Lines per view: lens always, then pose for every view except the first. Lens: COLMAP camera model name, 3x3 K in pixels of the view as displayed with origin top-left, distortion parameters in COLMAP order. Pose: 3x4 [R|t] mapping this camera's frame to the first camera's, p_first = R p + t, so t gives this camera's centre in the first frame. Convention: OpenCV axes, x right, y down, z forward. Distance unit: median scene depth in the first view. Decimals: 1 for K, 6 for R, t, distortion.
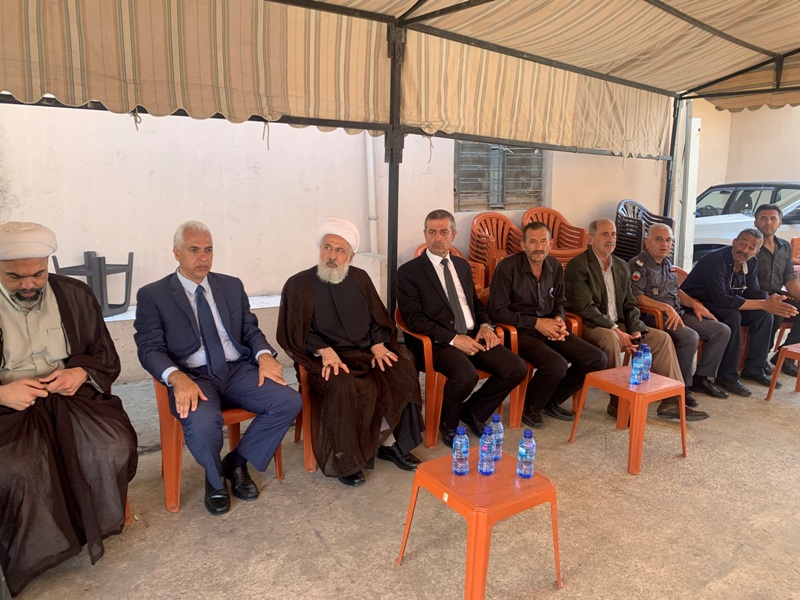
lens RADIAL K [[553.3, 0, 501.9], [0, 553.3, 279.7], [0, 0, 1]] dist [0.001808, 0.003396]
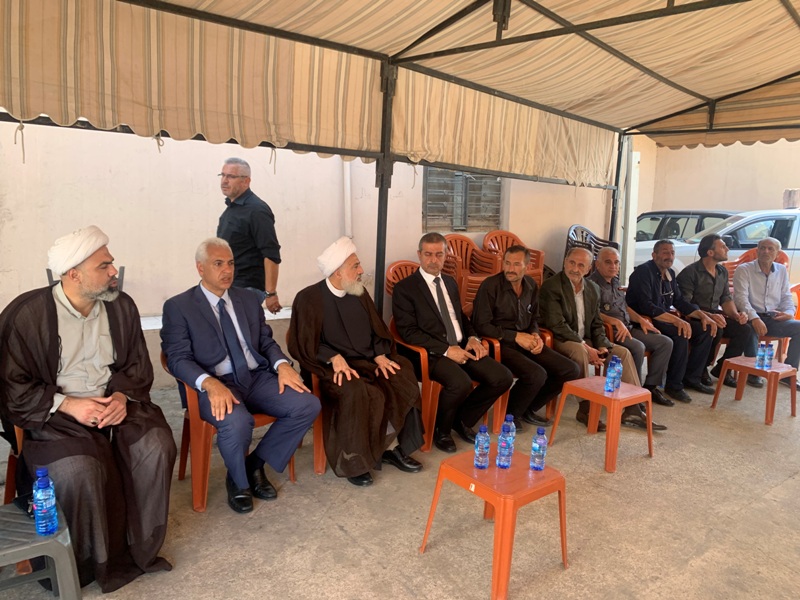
lens RADIAL K [[606.9, 0, 400.1], [0, 606.9, 276.5], [0, 0, 1]] dist [0.006140, -0.000719]
pose [[0.995787, 0.014267, 0.090577, -0.296431], [-0.010679, 0.999144, -0.039973, 0.010022], [-0.091069, 0.038837, 0.995087, -0.194483]]
